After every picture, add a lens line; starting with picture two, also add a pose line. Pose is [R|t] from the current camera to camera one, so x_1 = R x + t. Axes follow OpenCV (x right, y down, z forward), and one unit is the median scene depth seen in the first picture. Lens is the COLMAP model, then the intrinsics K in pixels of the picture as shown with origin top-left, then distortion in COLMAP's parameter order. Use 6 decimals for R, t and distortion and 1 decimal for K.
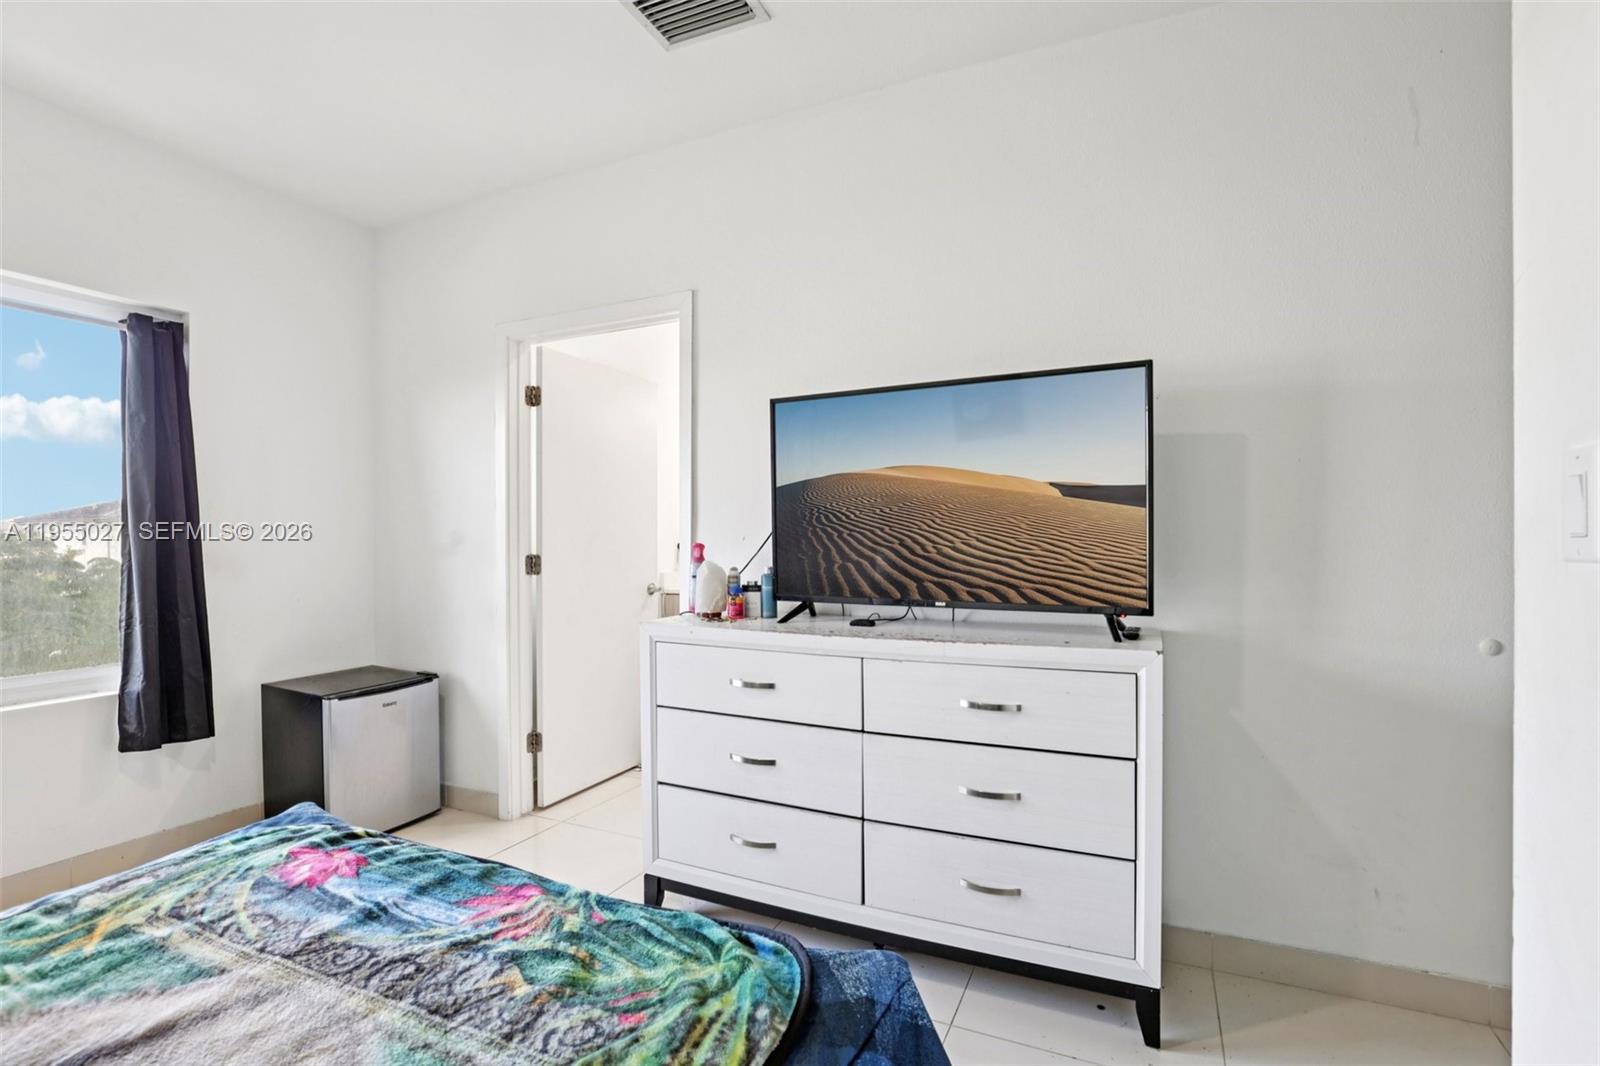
lens RADIAL K [[730.4, 0, 808.6], [0, 730.4, 537.7], [0, 0, 1]] dist [-0.032322, 0.000480]
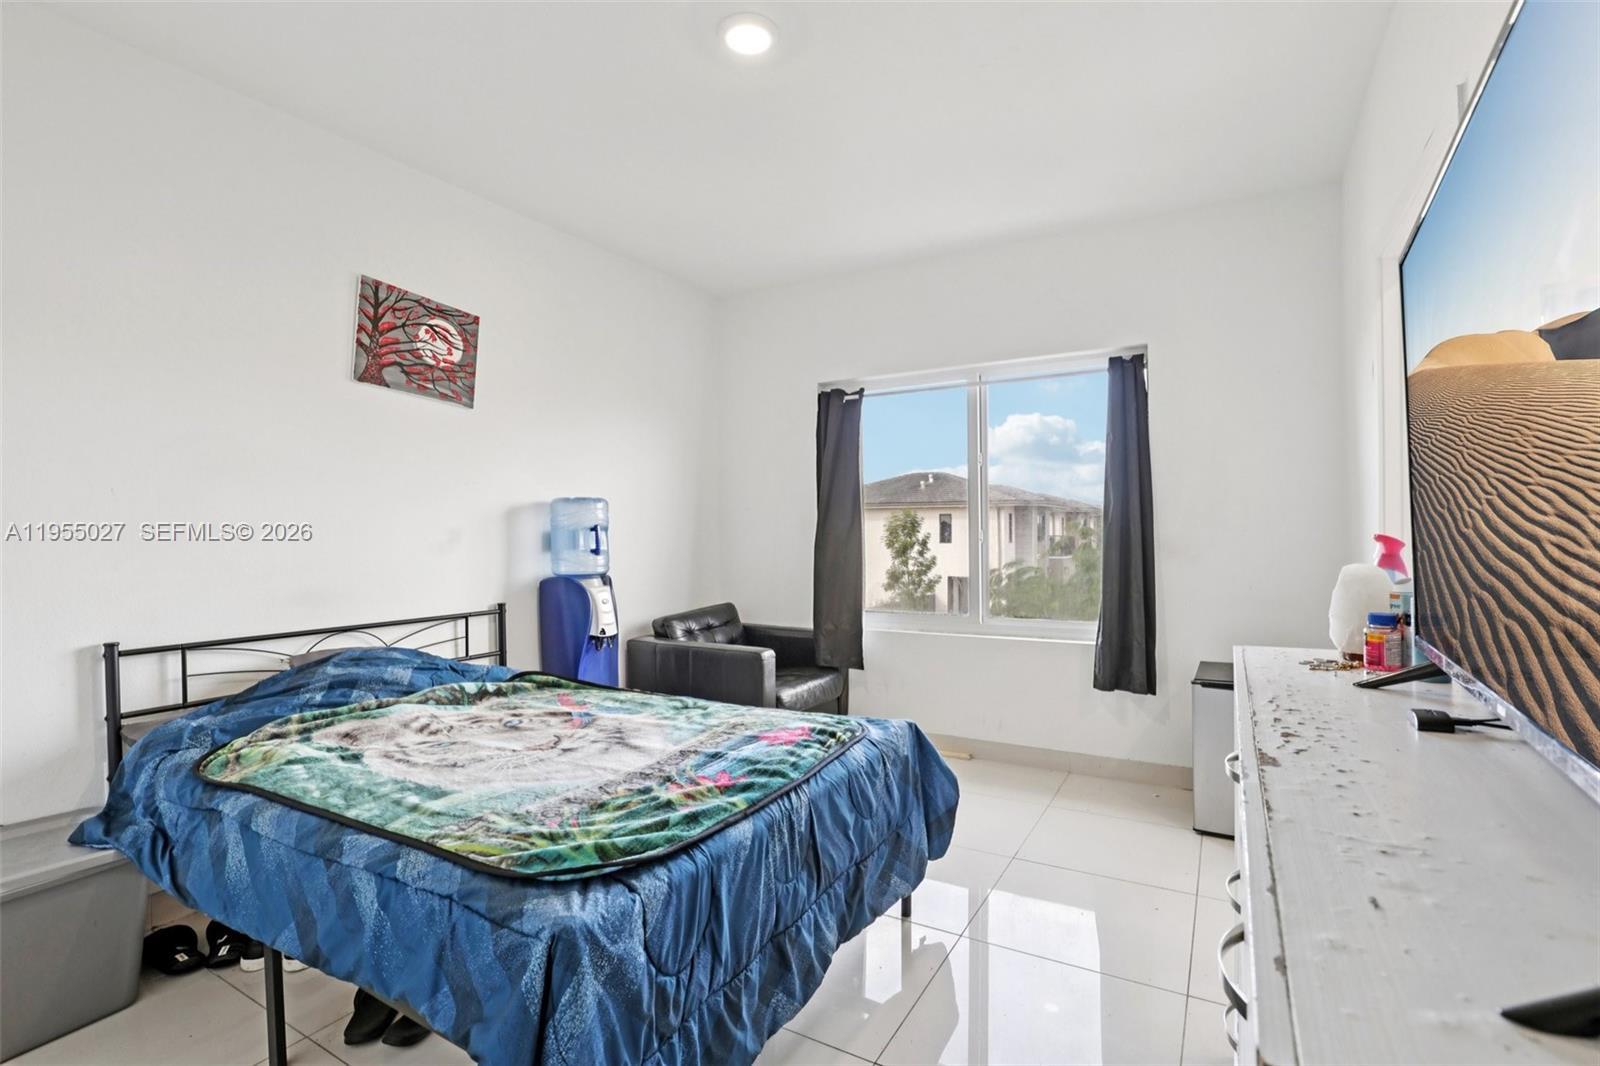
lens RADIAL K [[730.4, 0, 808.6], [0, 730.4, 537.7], [0, 0, 1]] dist [-0.032322, 0.000480]
pose [[-0.086043, 0.010016, -0.996241, 0.630192], [0.008503, 0.999920, 0.009318, -0.001548], [0.996255, -0.007669, -0.086122, 0.801821]]
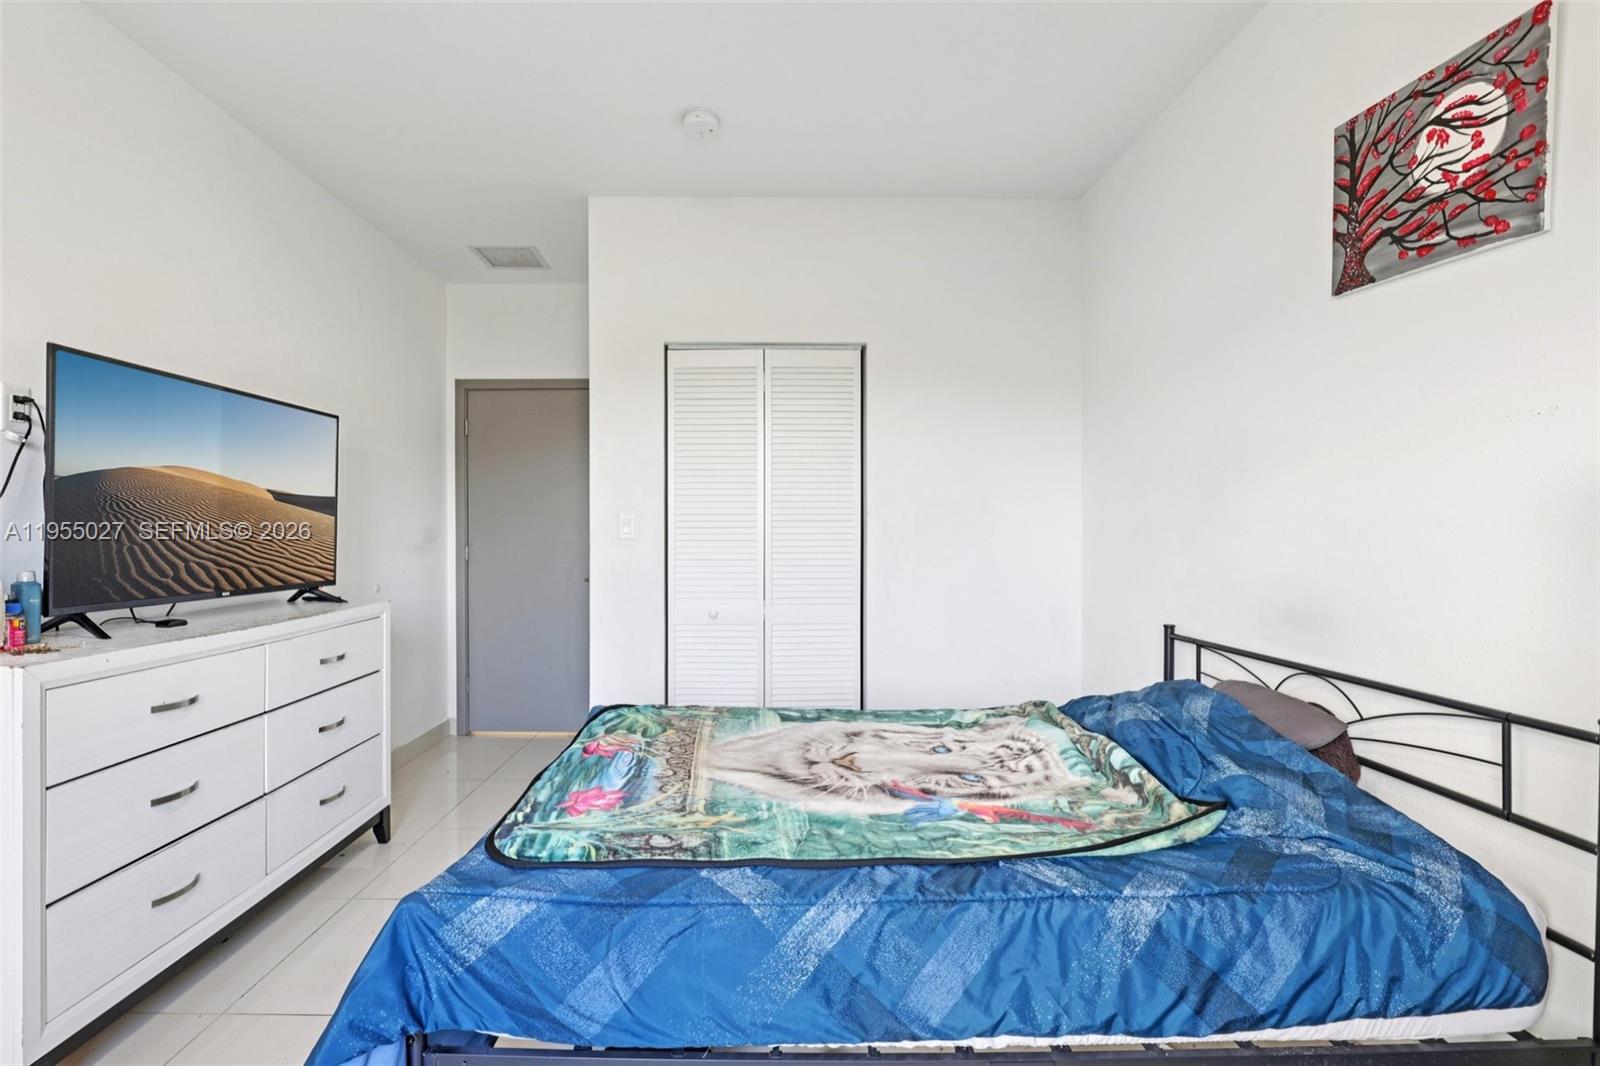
lens RADIAL K [[762.4, 0, 794.1], [0, 762.4, 542.5], [0, 0, 1]] dist [-0.018843, 0.000679]
pose [[-0.456097, -0.007929, 0.889895, -1.330445], [-0.001953, 0.999967, 0.007909, 0.005138], [-0.889928, 0.001869, -0.456097, 0.855488]]
